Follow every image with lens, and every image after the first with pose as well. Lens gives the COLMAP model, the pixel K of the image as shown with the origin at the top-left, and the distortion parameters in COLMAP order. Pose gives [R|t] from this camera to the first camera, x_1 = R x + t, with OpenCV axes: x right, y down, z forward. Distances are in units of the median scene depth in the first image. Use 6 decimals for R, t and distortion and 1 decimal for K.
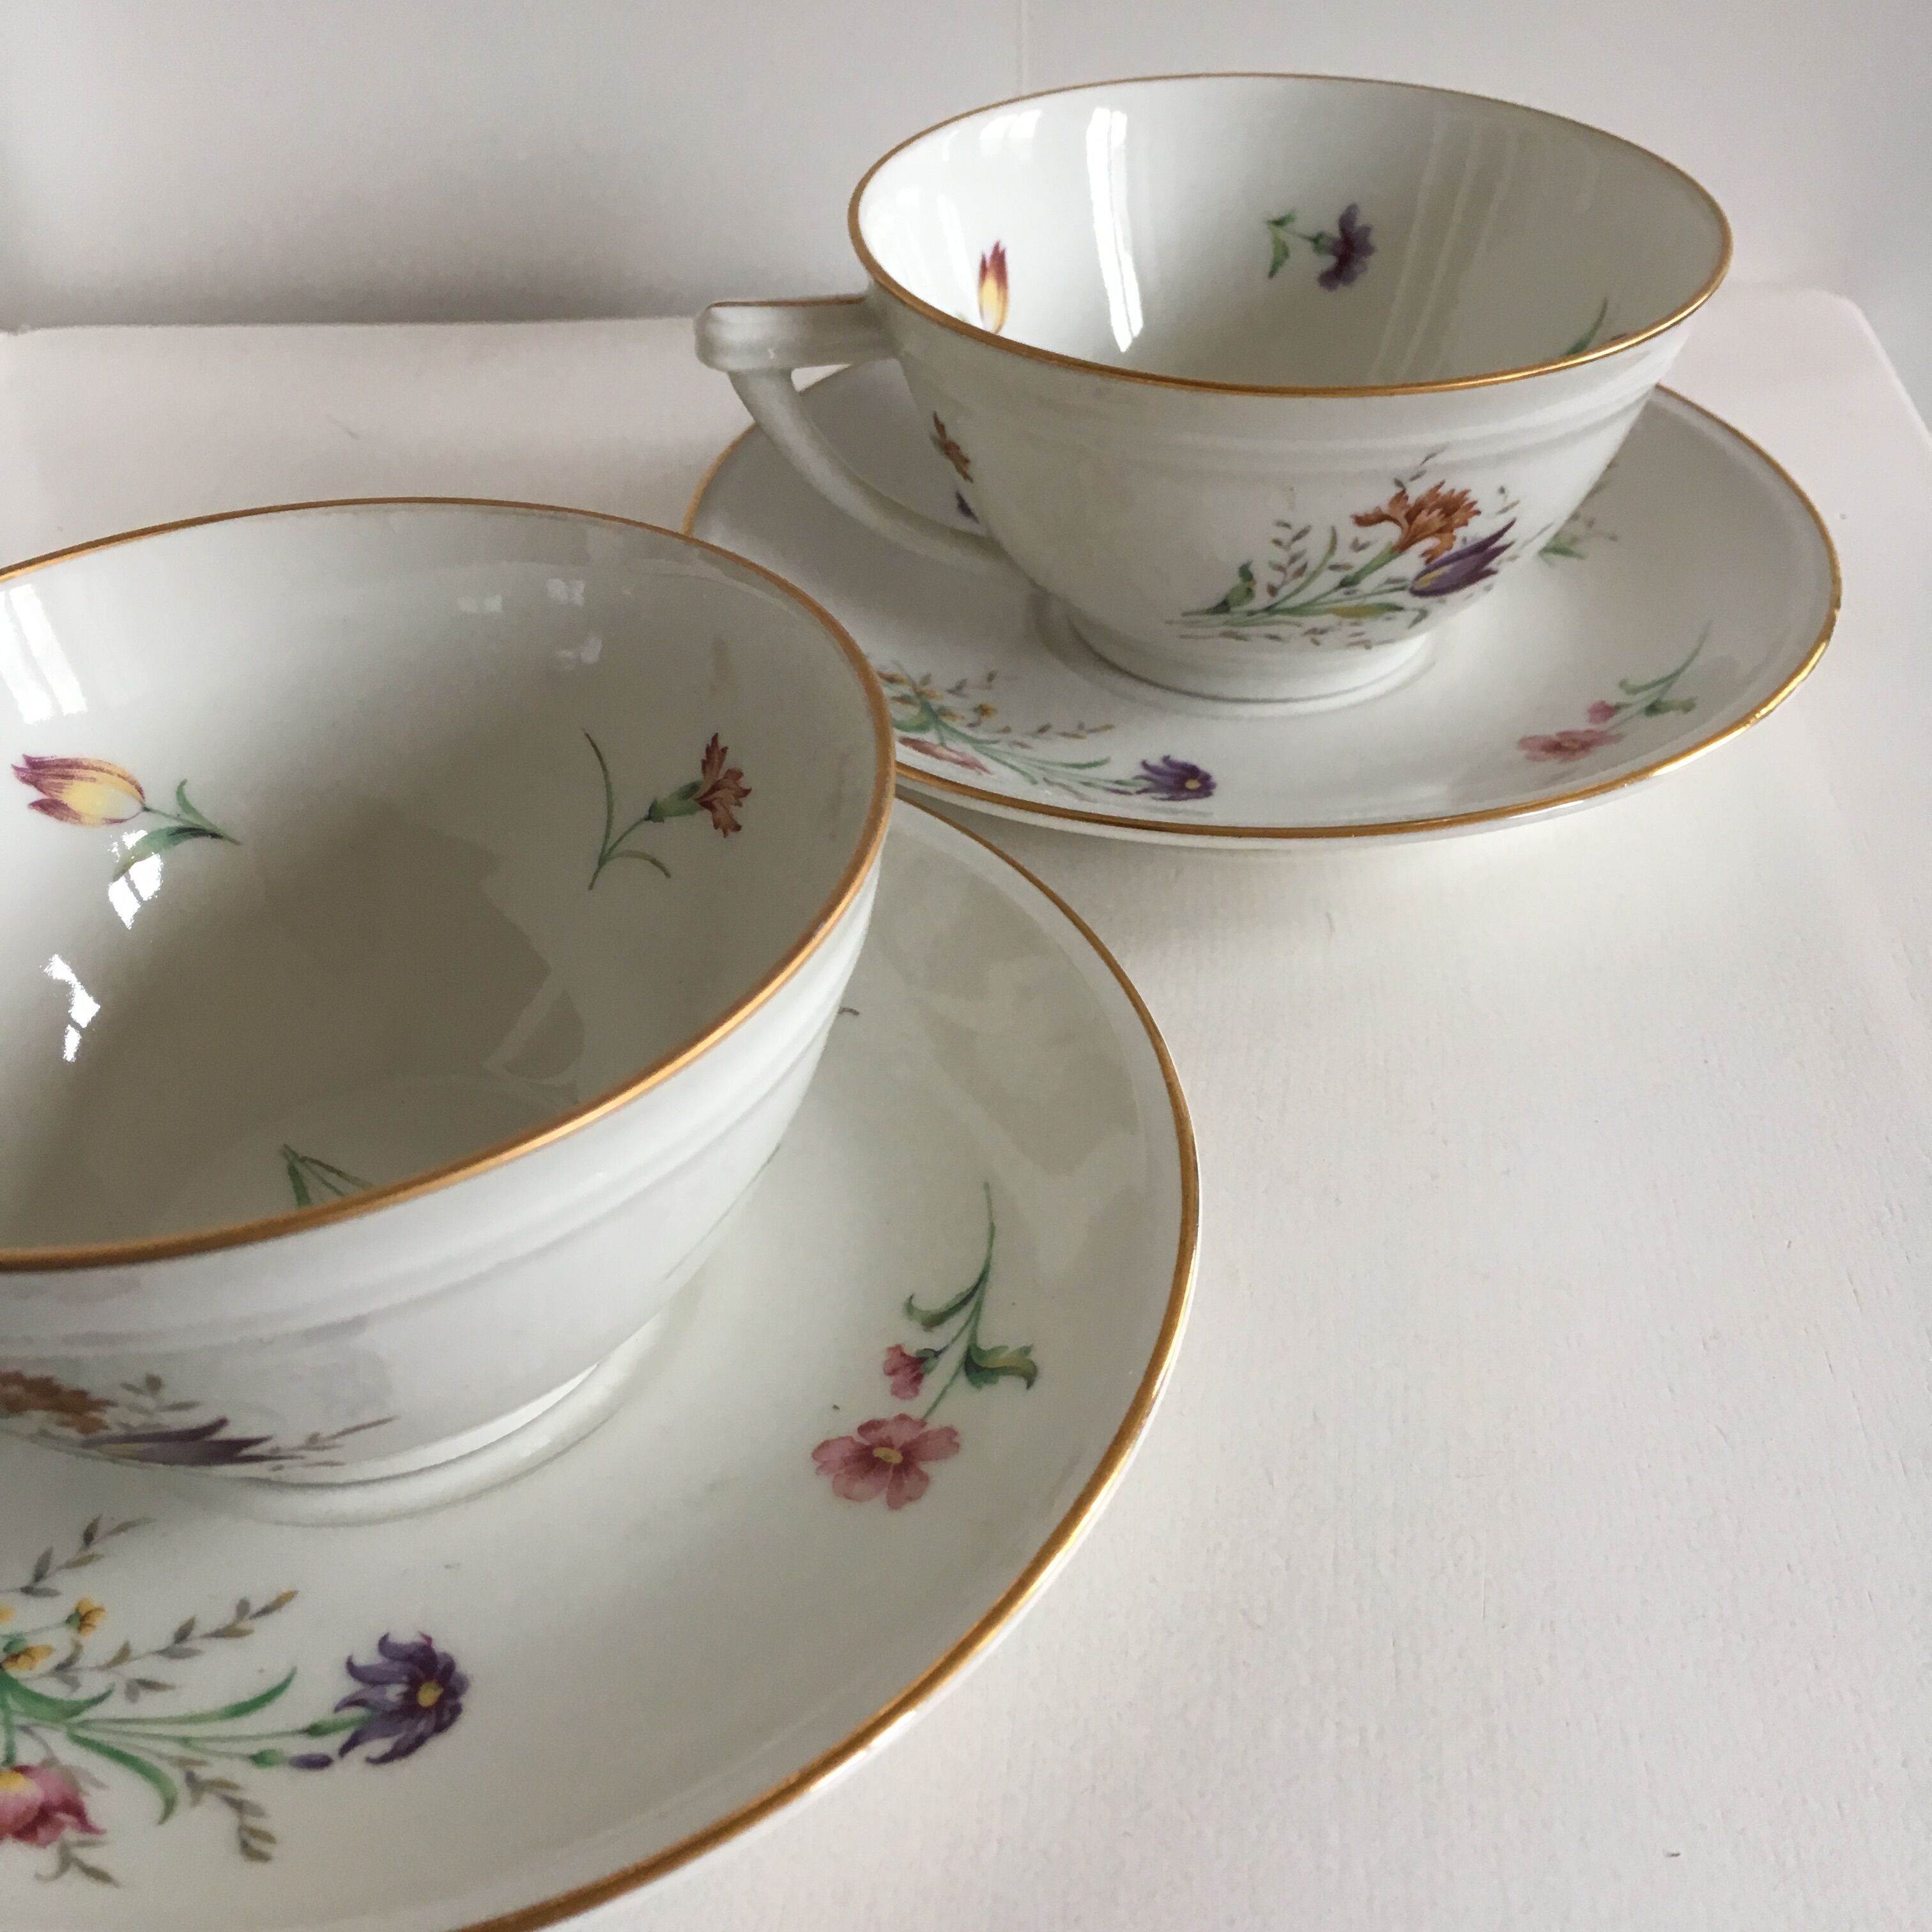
lens RADIAL K [[2186.0, 0, 966.0], [0, 2186.0, 966.0], [0, 0, 1]] dist [0.001443, 0.038623]
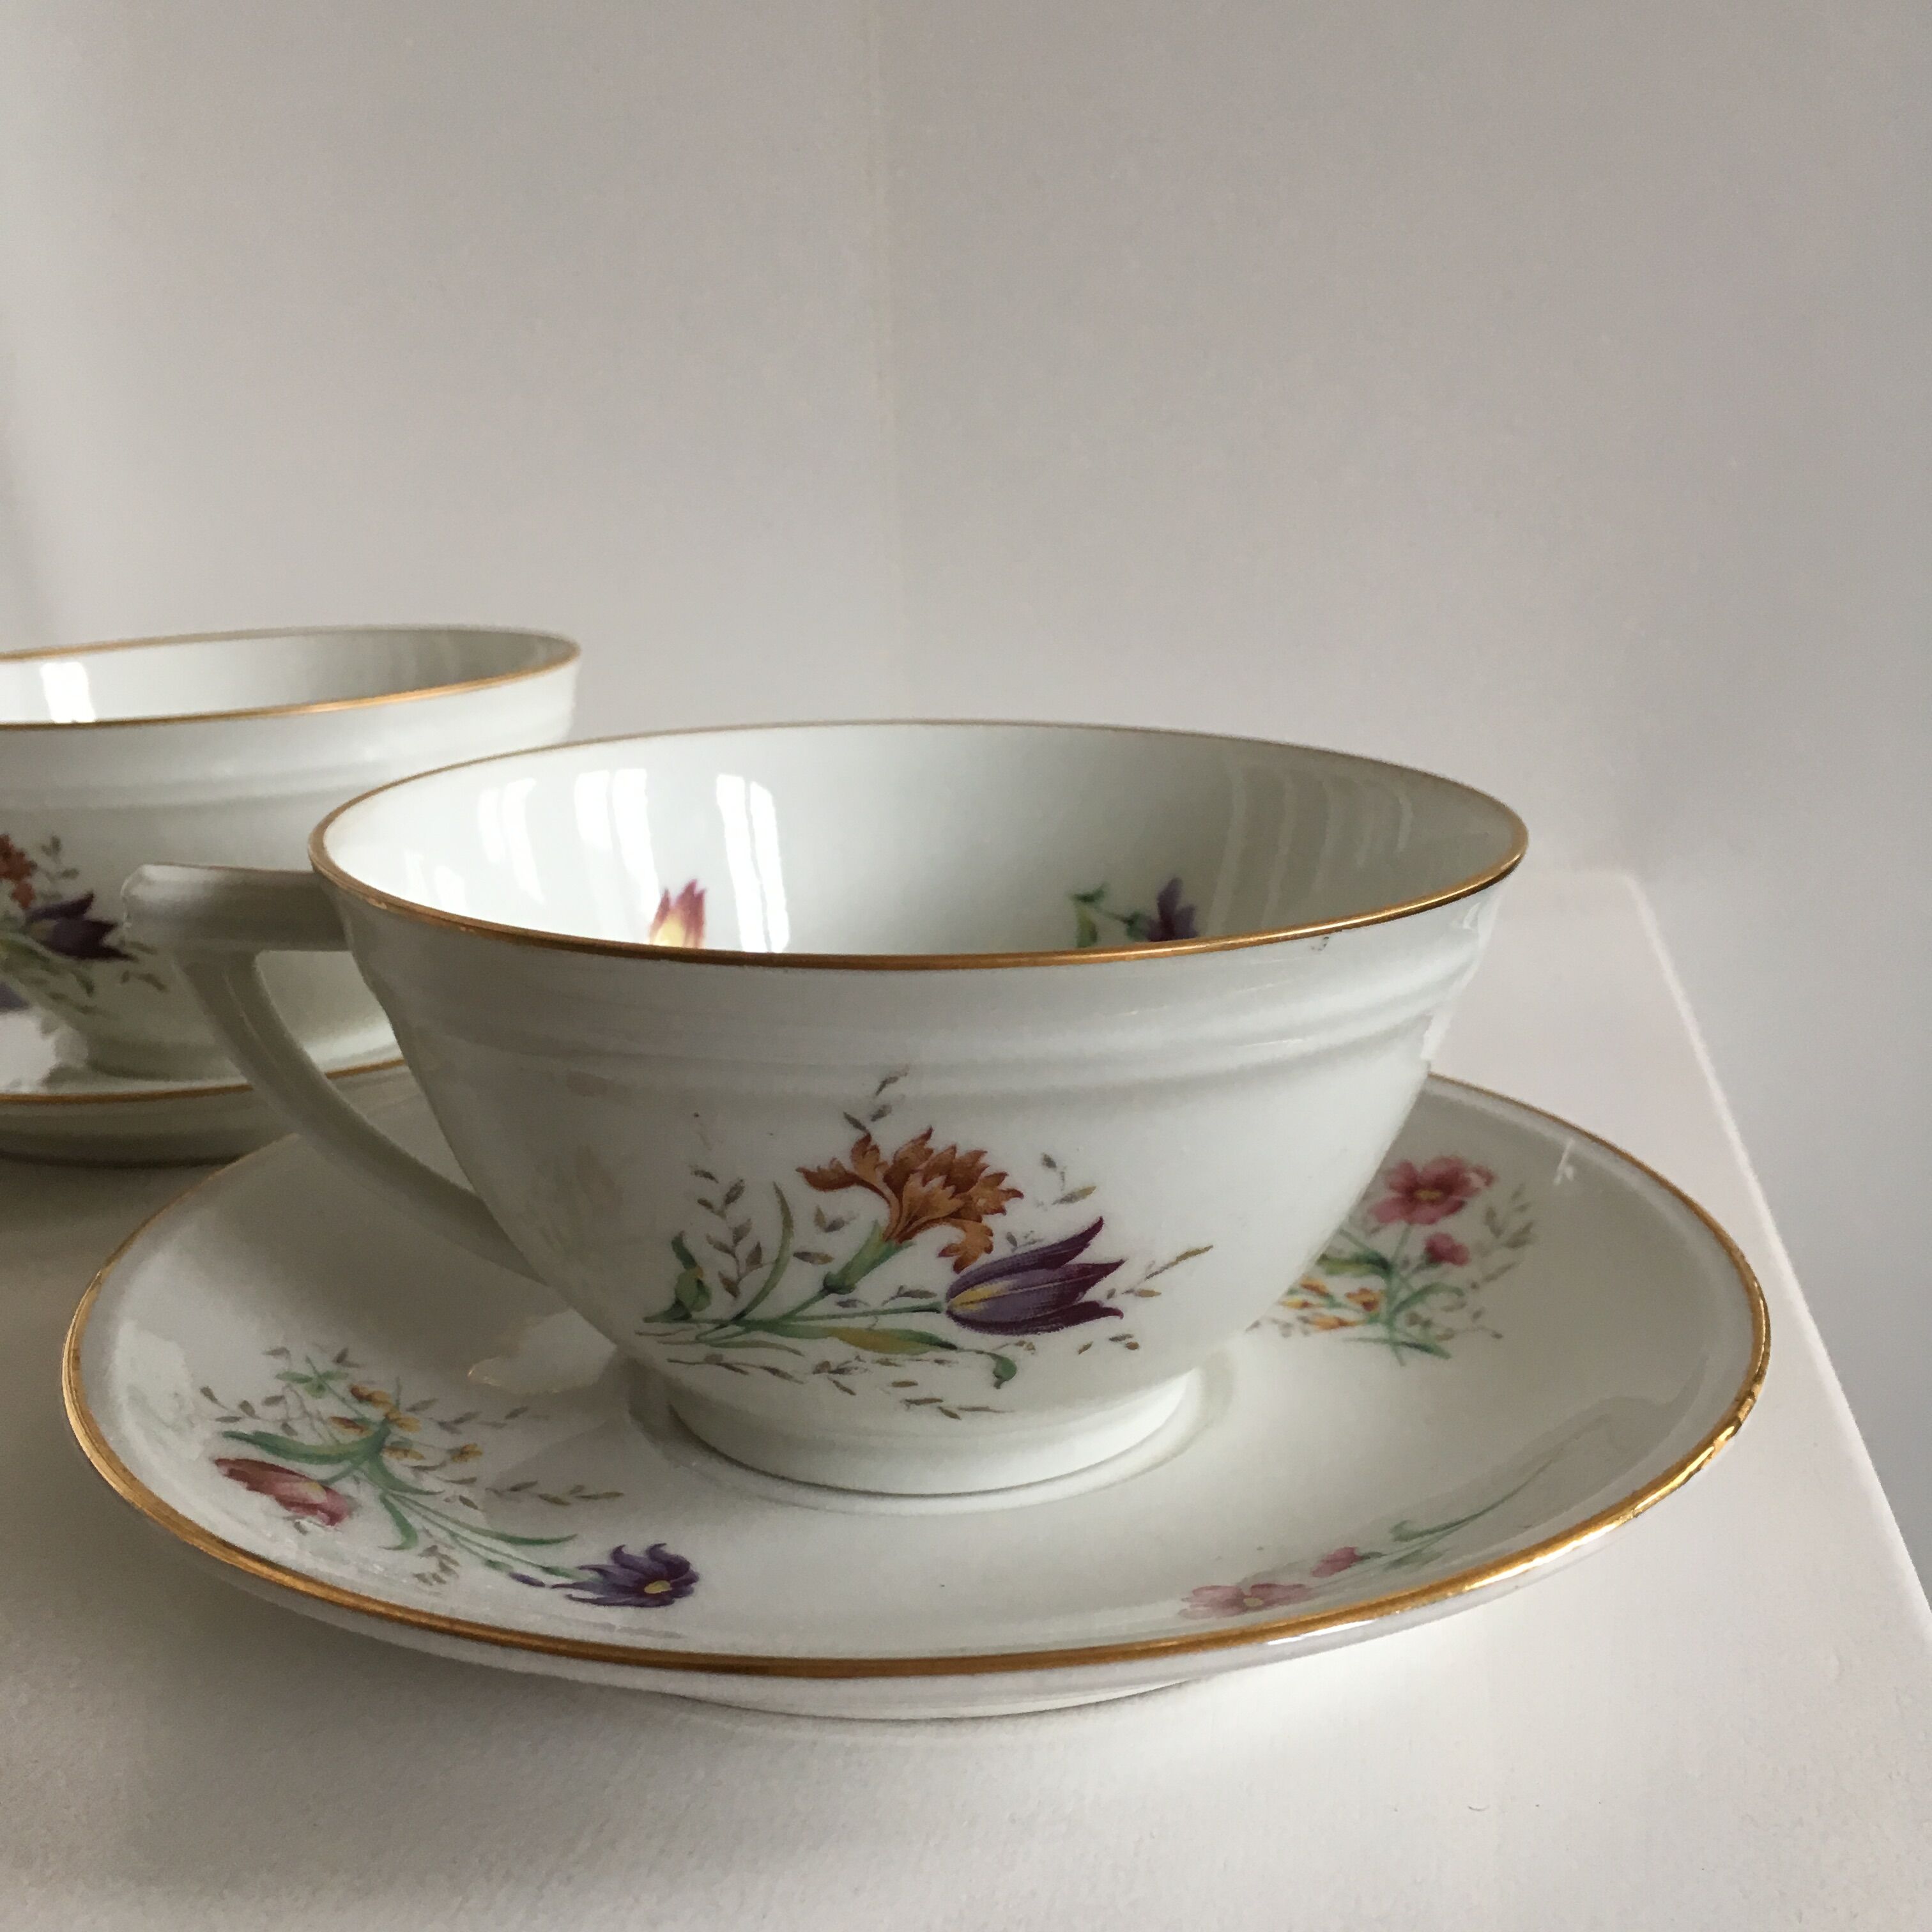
lens RADIAL K [[2186.0, 0, 966.0], [0, 2186.0, 966.0], [0, 0, 1]] dist [0.001443, 0.038623]
pose [[0.964865, 0.069533, -0.253380, 0.373452], [-0.165927, 0.908976, -0.382402, -0.019597], [0.203726, 0.411008, 0.888576, 0.393365]]
